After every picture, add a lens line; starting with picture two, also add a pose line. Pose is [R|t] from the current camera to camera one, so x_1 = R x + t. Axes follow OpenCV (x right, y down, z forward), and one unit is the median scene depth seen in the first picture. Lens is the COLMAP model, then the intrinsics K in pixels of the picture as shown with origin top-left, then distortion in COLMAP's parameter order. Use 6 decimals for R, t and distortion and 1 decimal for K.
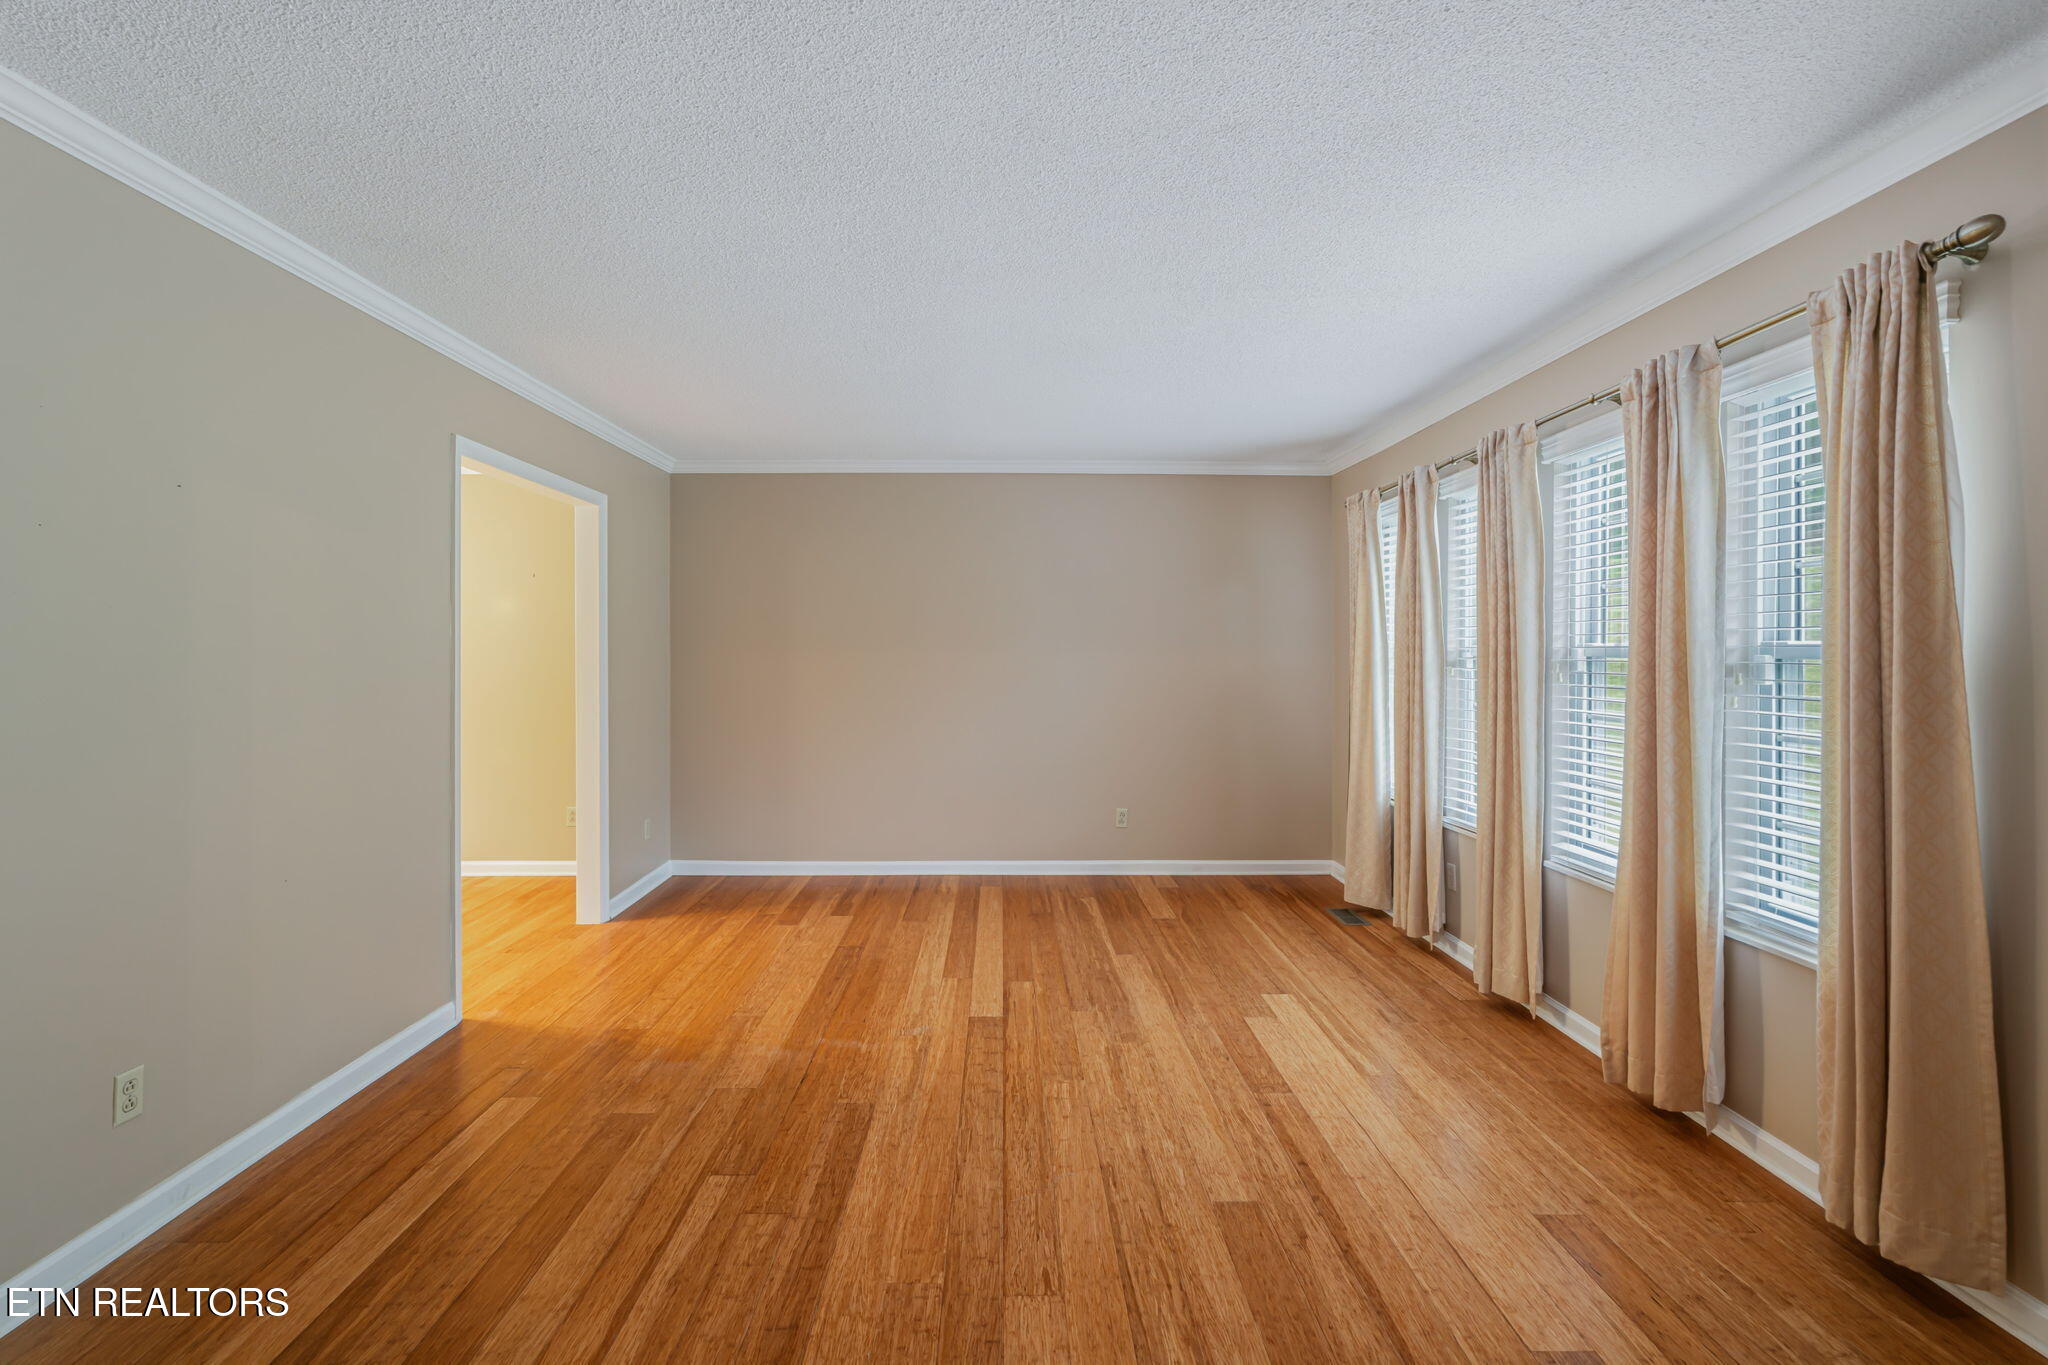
lens RADIAL K [[945.1, 0, 996.1], [0, 945.1, 683.9], [0, 0, 1]] dist [-0.005655, -0.000004]
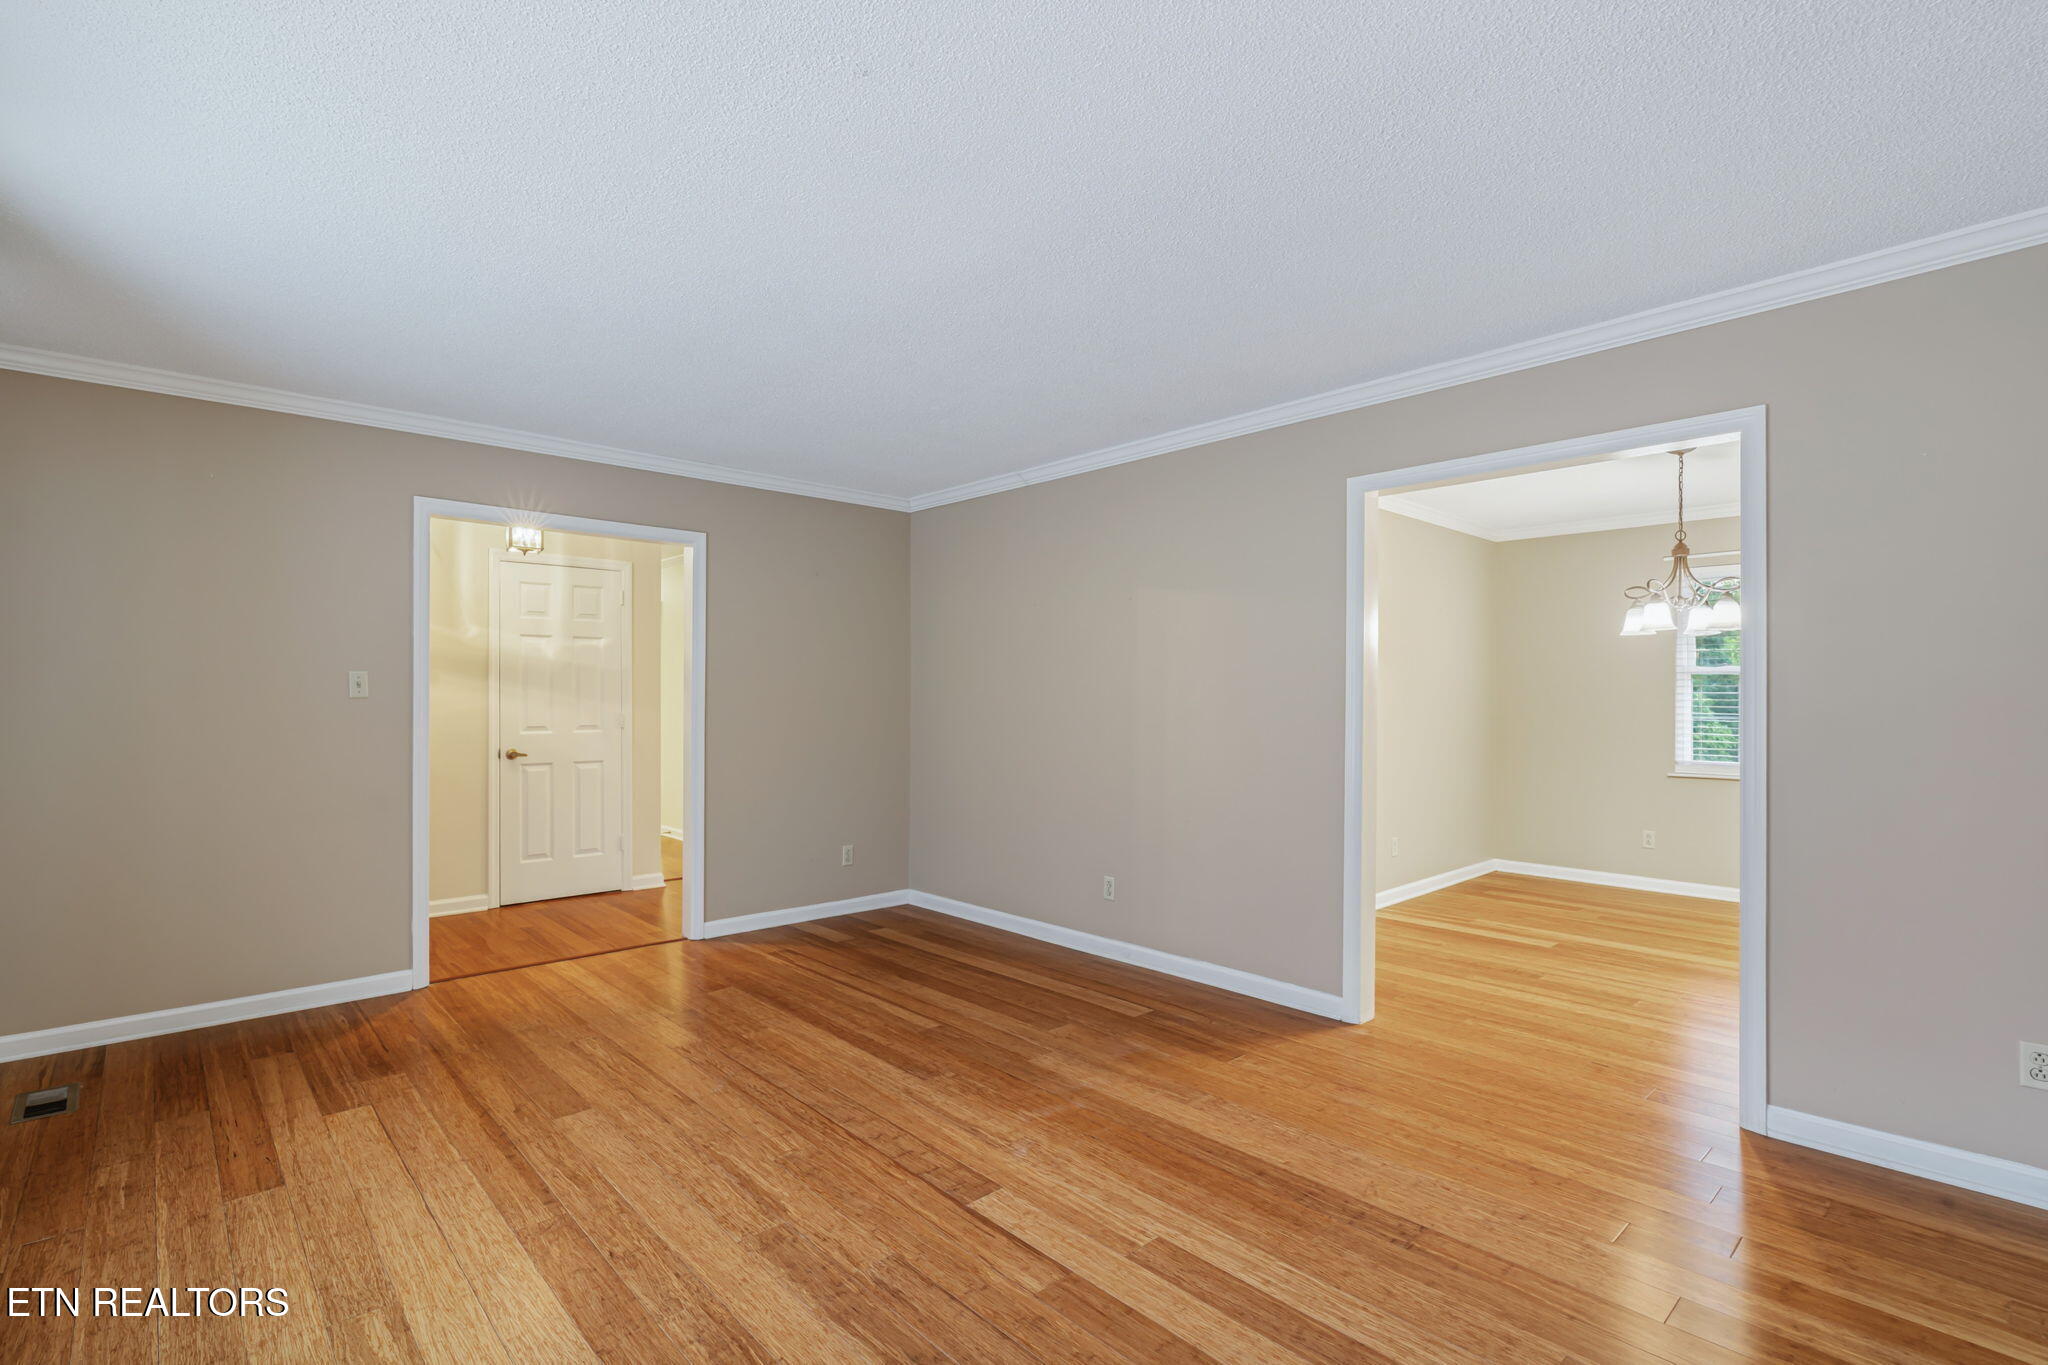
lens RADIAL K [[945.1, 0, 996.1], [0, 945.1, 683.9], [0, 0, 1]] dist [-0.005655, -0.000004]
pose [[-0.744091, -0.012384, -0.667964, 0.532938], [-0.024589, 0.999658, 0.008858, -0.031365], [0.667626, 0.023016, -0.744141, 1.798826]]
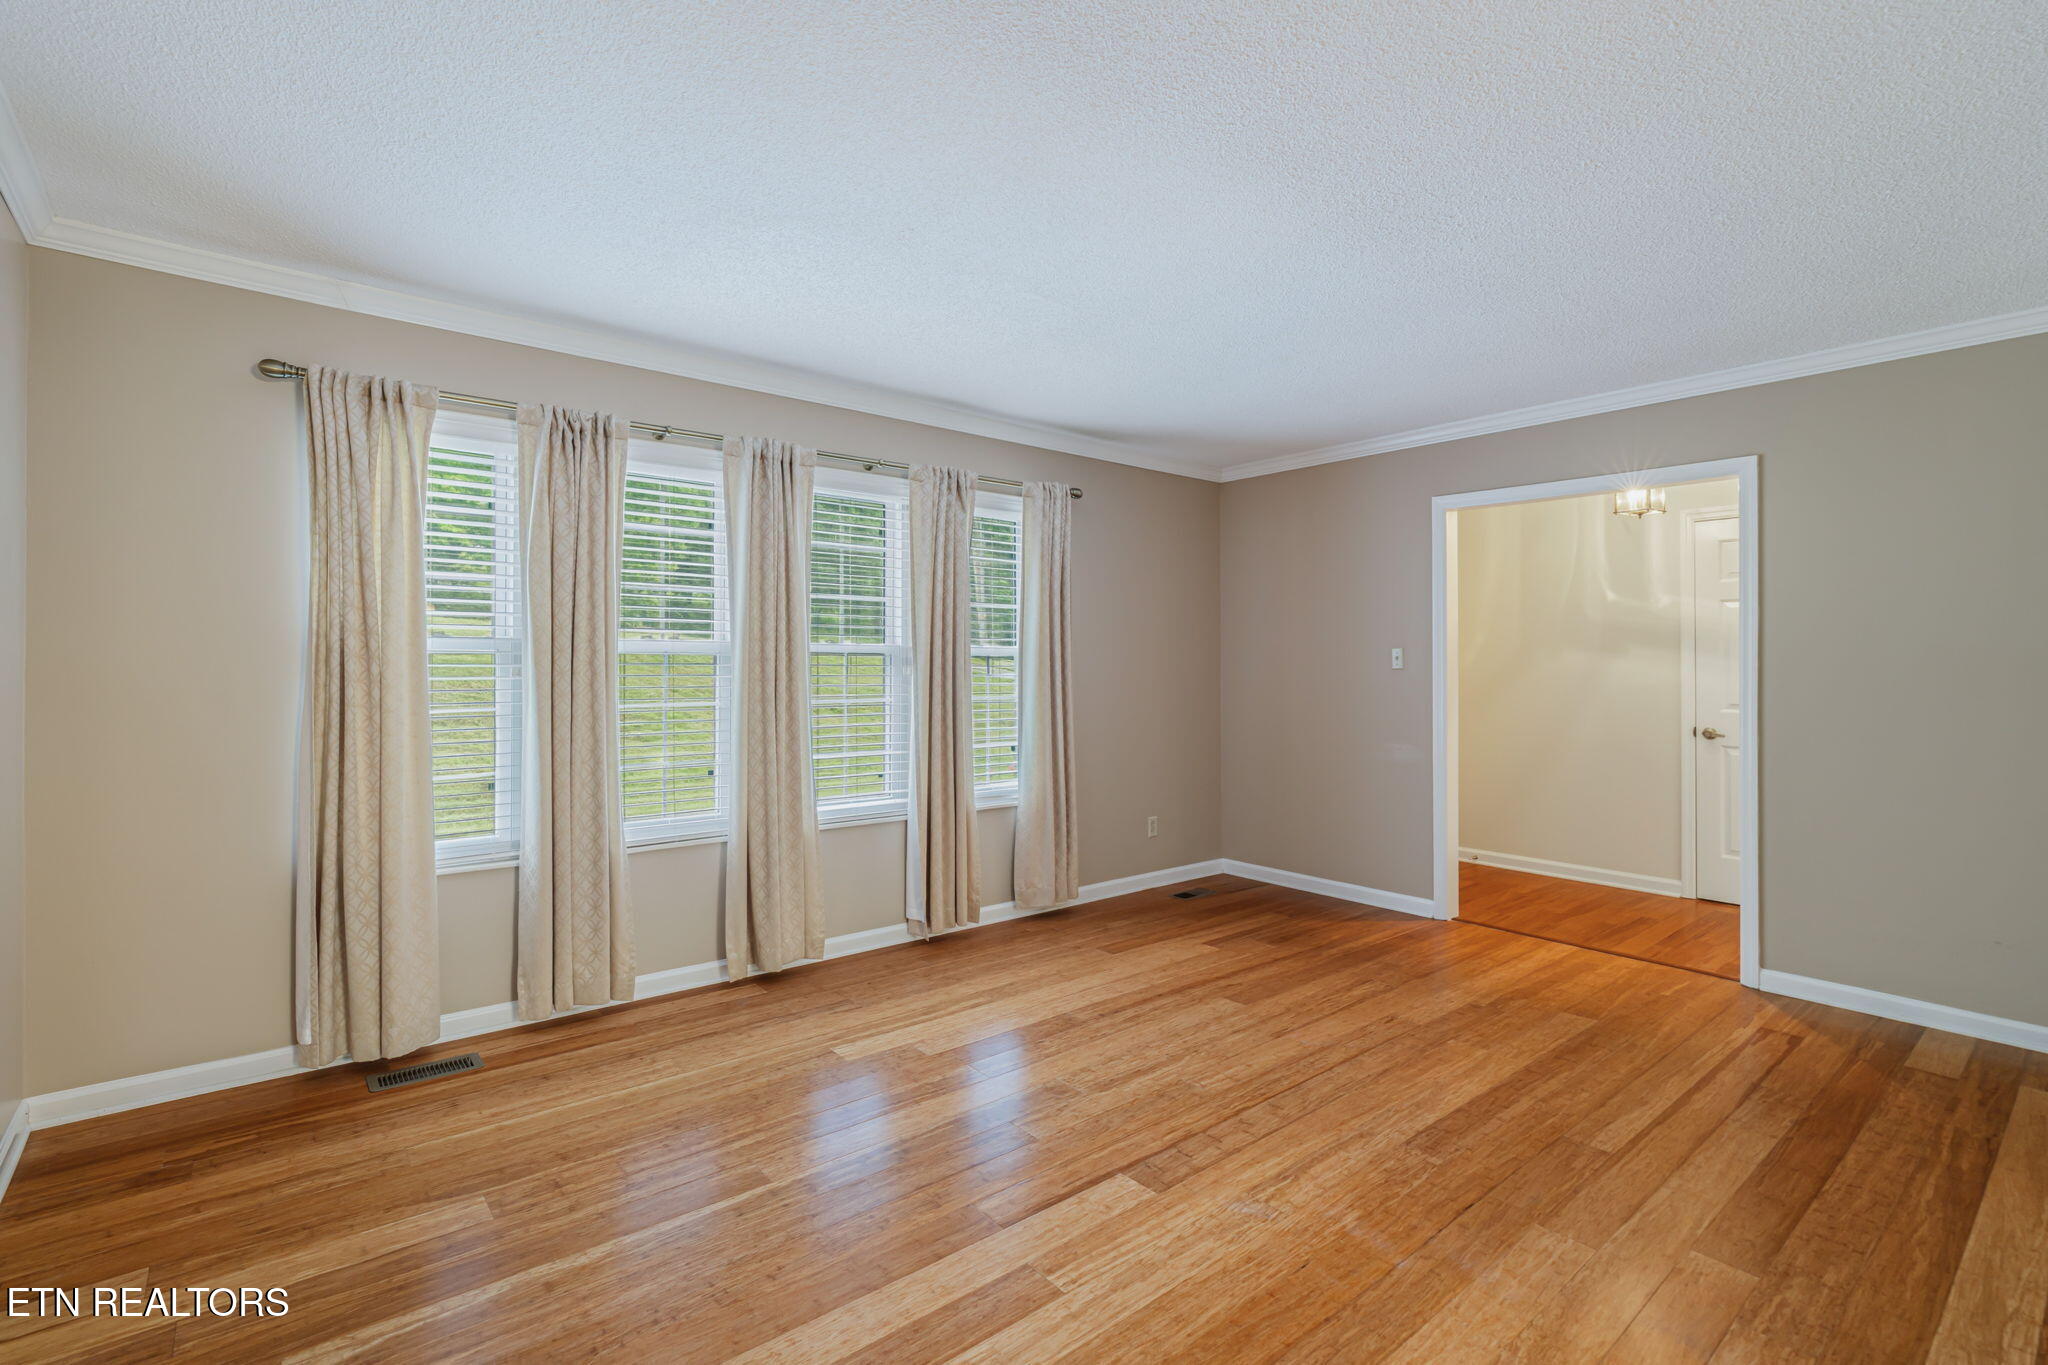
lens RADIAL K [[930.0, 0, 1040.2], [0, 930.0, 675.9], [0, 0, 1]] dist [-0.001688, 0.000171]
pose [[-0.650519, -0.013154, 0.759376, -0.547449], [0.019395, 0.999236, 0.033924, -0.034702], [-0.759242, 0.036796, -0.649767, 1.749295]]
